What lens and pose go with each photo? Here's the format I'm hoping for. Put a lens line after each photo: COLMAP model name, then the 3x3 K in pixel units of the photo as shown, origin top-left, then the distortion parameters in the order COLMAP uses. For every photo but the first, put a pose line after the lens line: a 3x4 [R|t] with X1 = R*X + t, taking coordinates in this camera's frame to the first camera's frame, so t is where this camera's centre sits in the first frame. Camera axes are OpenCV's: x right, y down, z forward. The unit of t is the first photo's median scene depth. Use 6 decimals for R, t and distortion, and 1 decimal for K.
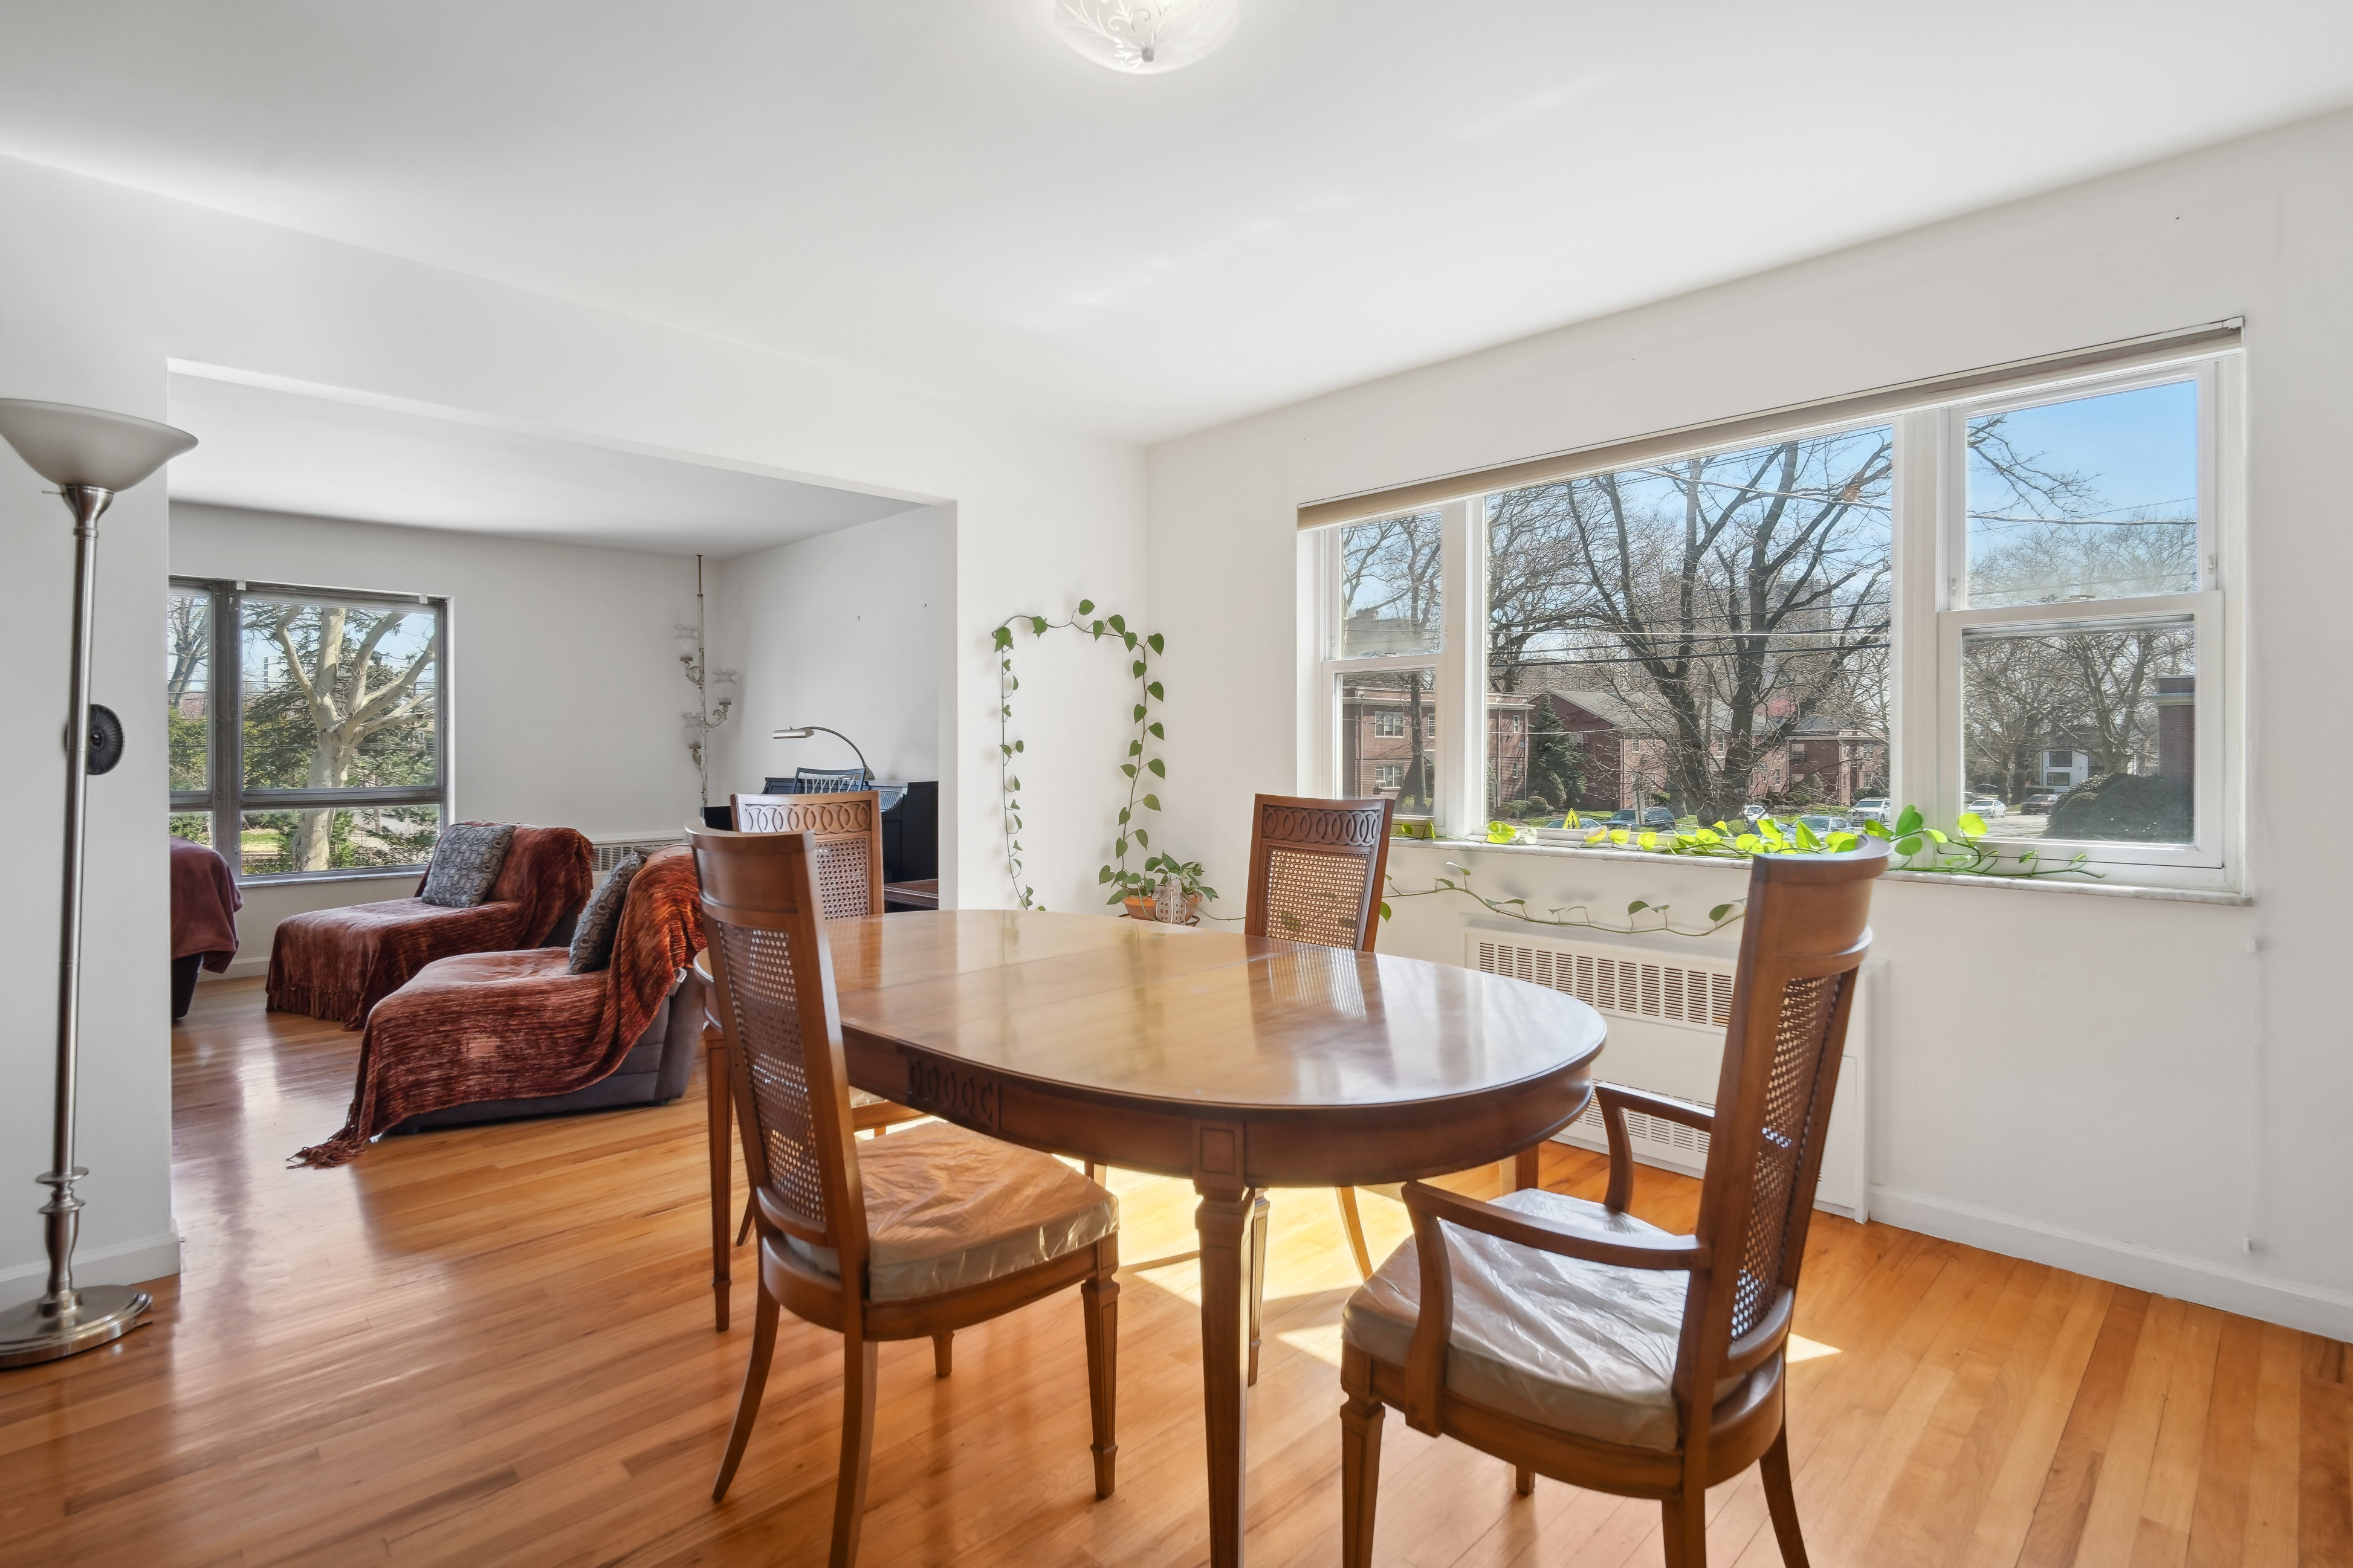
lens RADIAL K [[1132.6, 0, 1179.2], [0, 1132.6, 760.3], [0, 0, 1]] dist [0.001088, -0.006298]
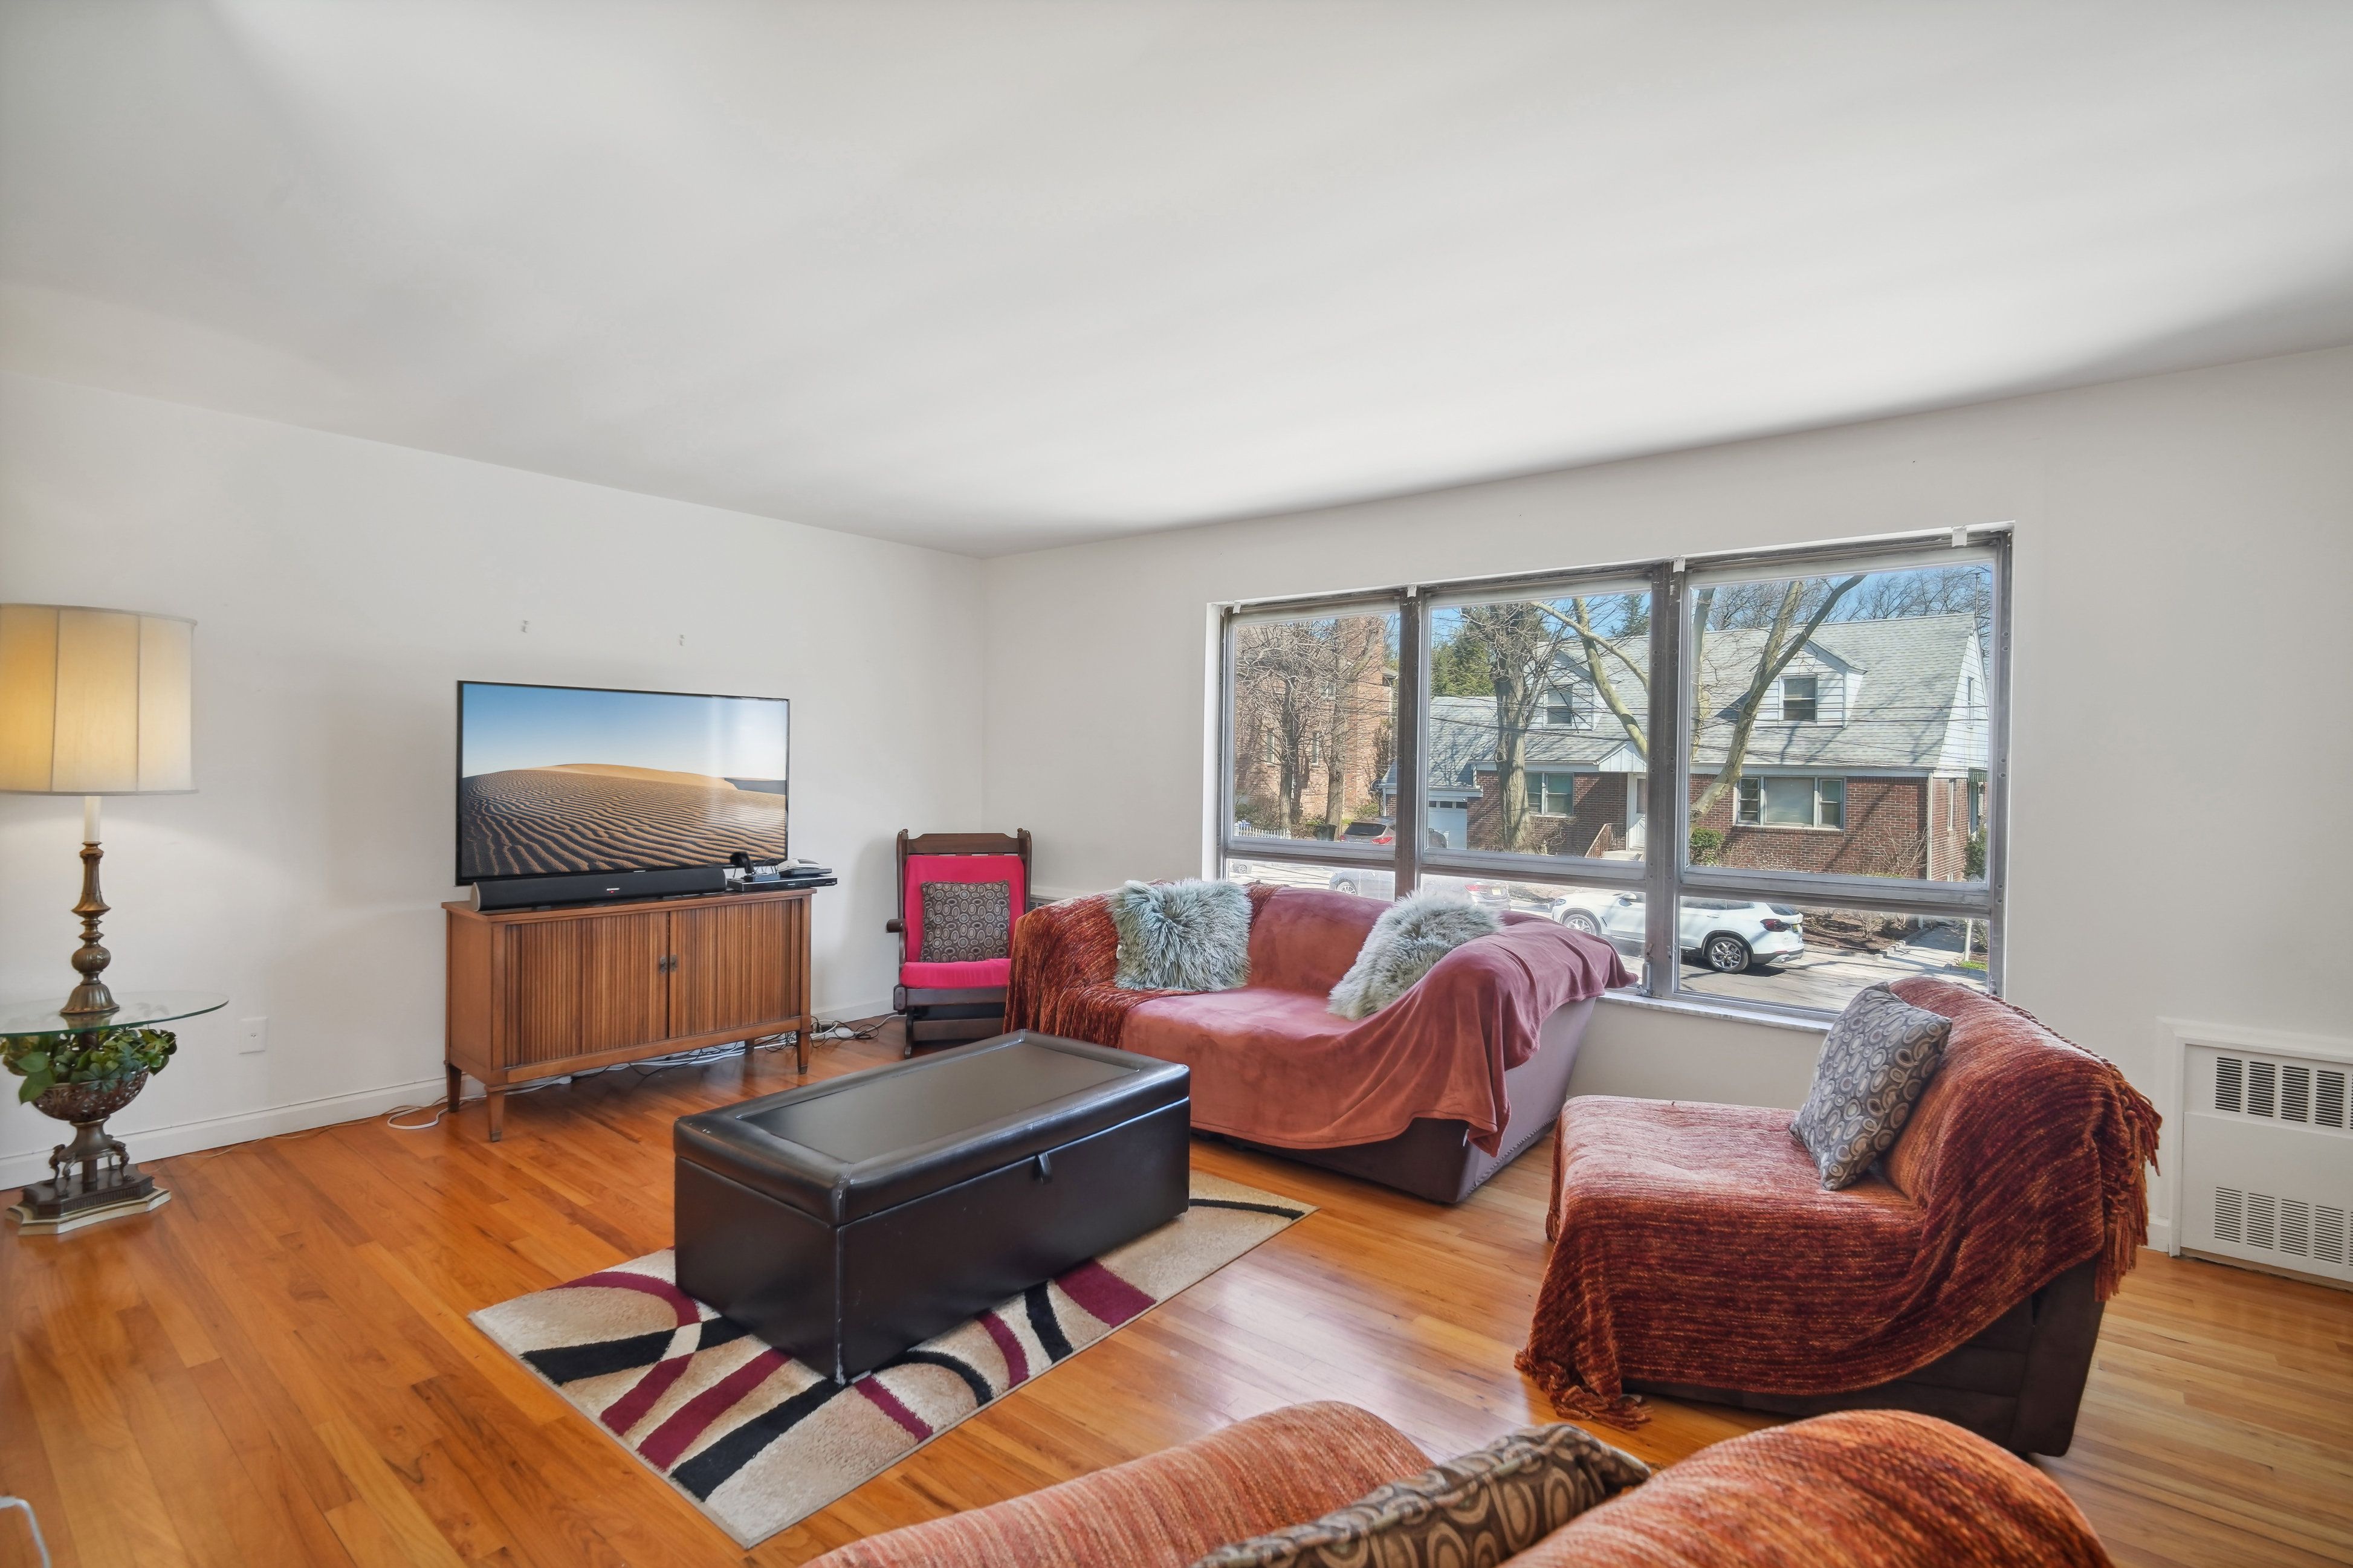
lens RADIAL K [[1086.9, 0, 1181.2], [0, 1086.9, 767.0], [0, 0, 1]] dist [0.001002, -0.000591]
pose [[0.099327, 0.009977, -0.995005, -0.271418], [-0.021668, 0.999734, 0.007862, -0.042022], [0.994819, 0.020779, 0.099517, 0.849414]]
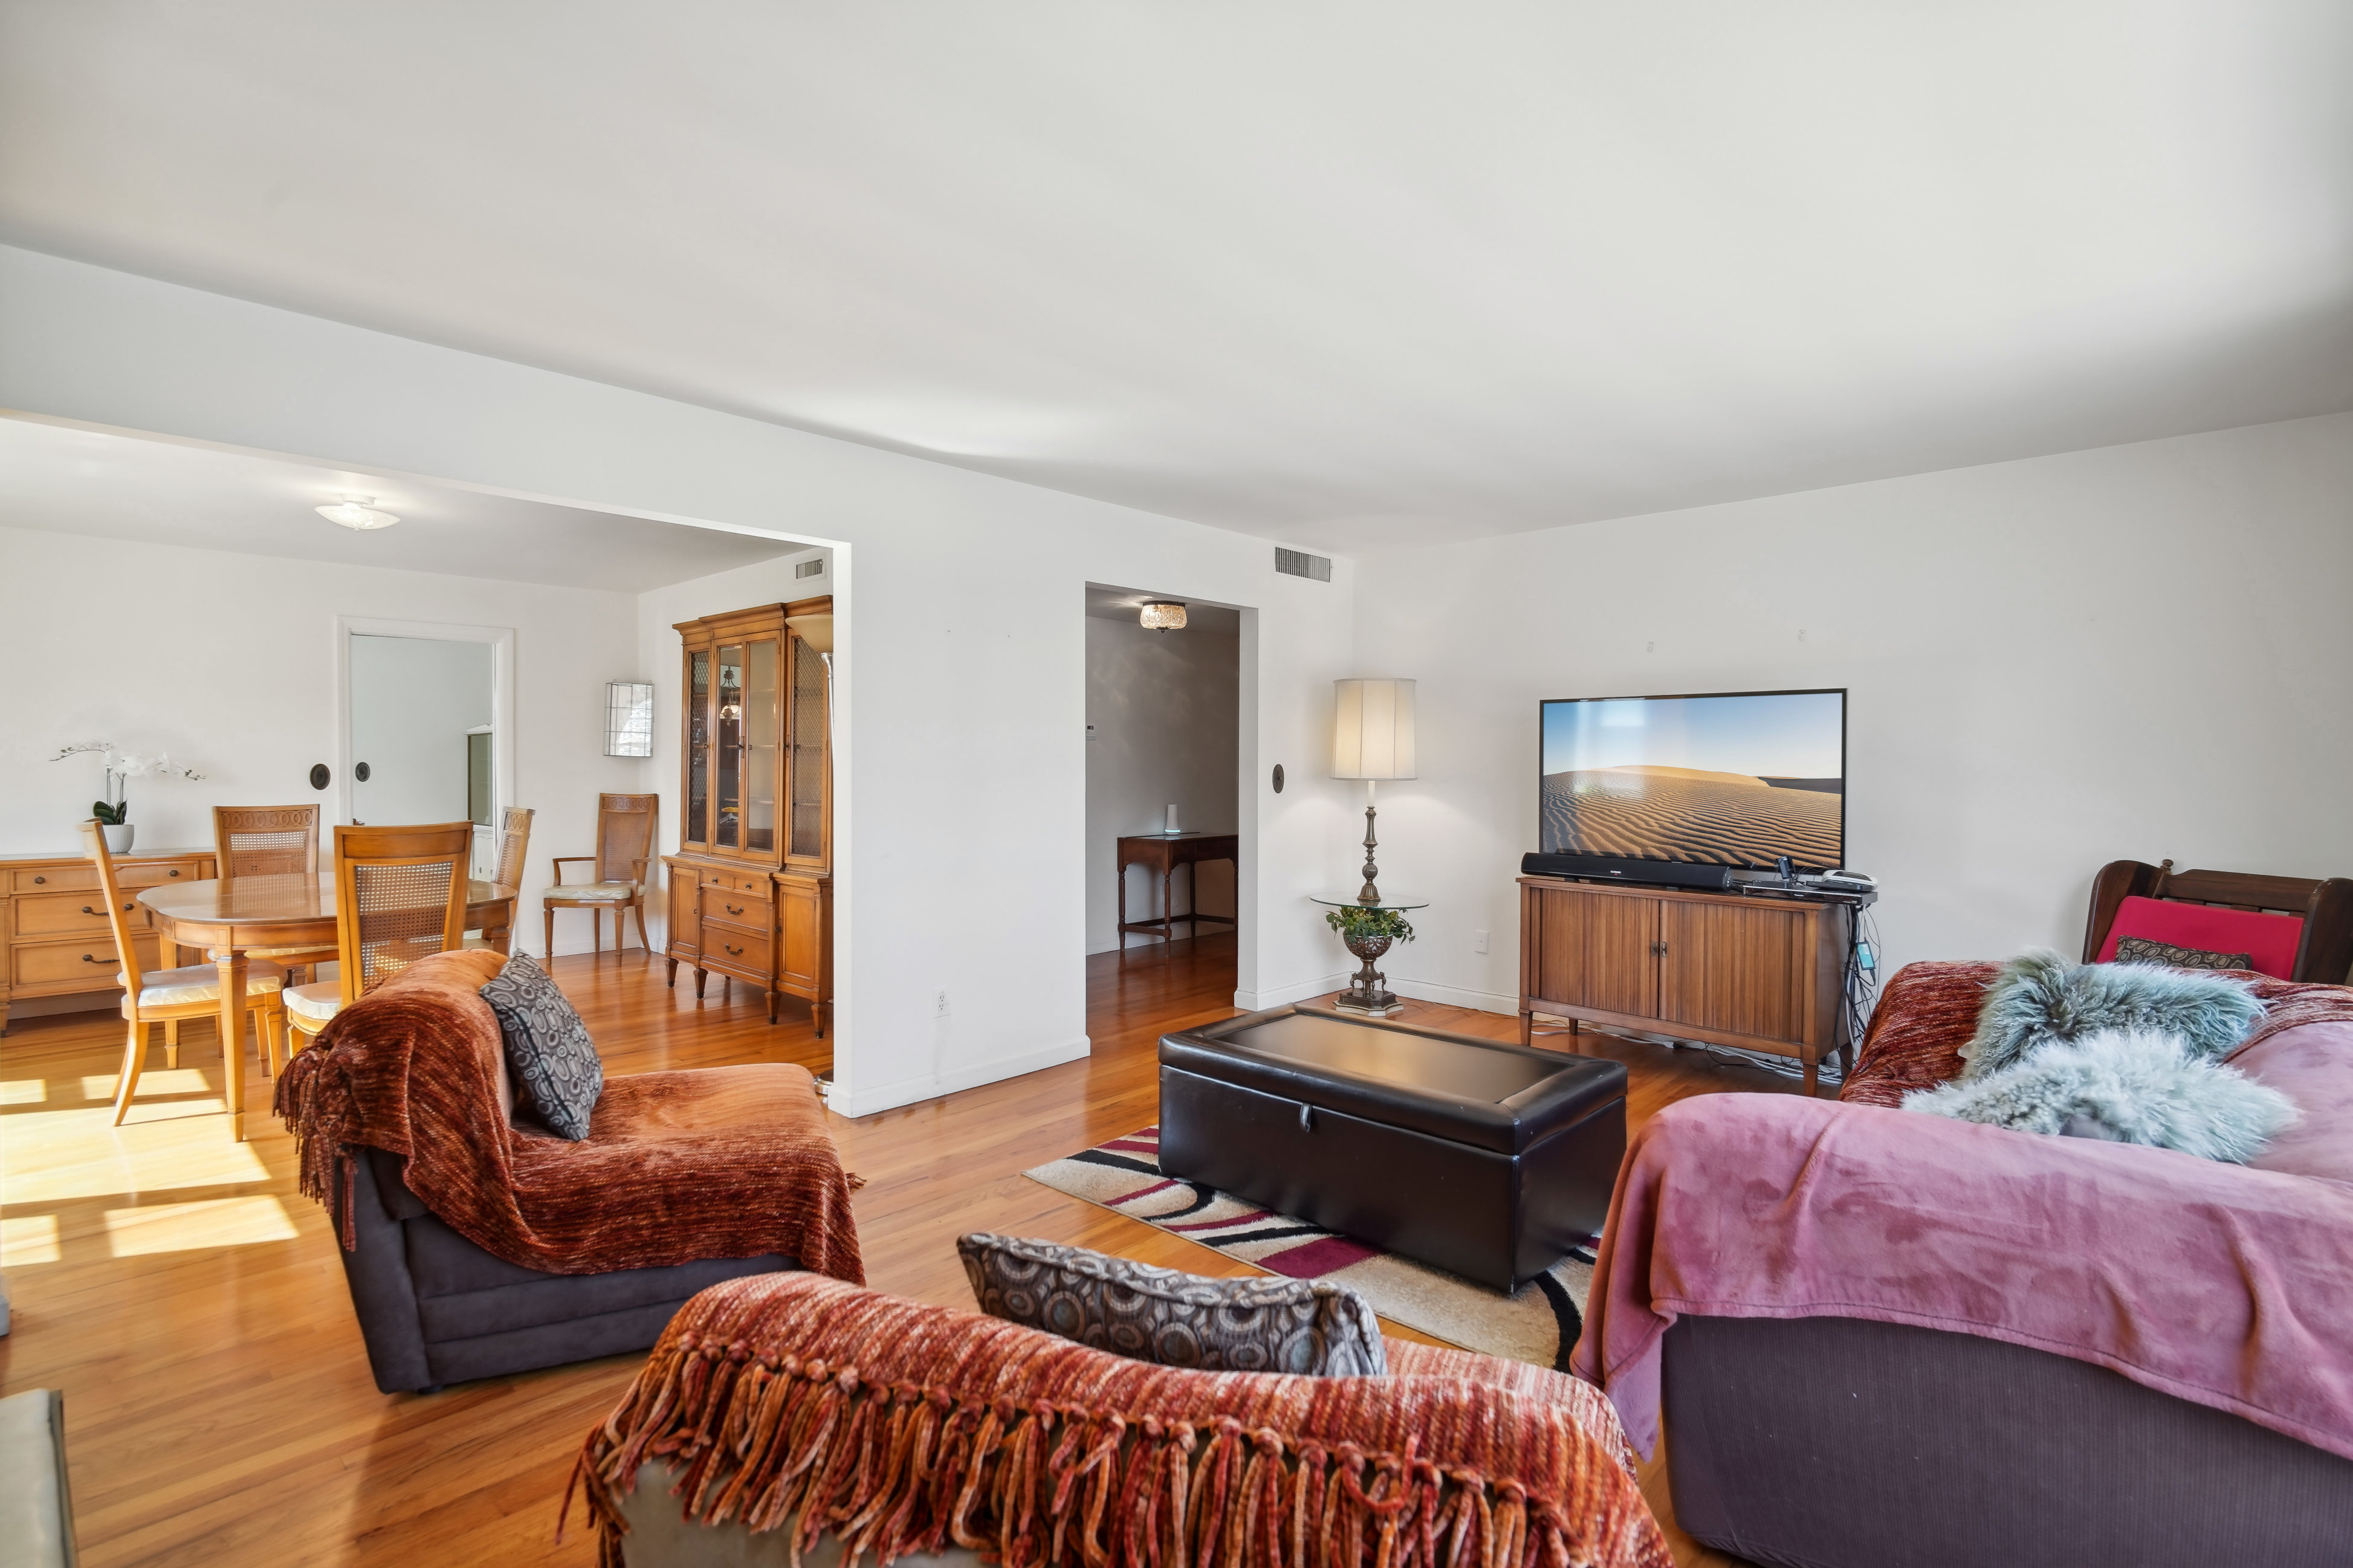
lens RADIAL K [[1104.9, 0, 1182.0], [0, 1104.9, 774.0], [0, 0, 1]] dist [-0.001062, -0.001657]
pose [[-0.999809, 0.003520, -0.019230, -0.793936], [0.003128, 0.999788, 0.020345, -0.038318], [0.019297, 0.020281, -0.999608, 1.517393]]
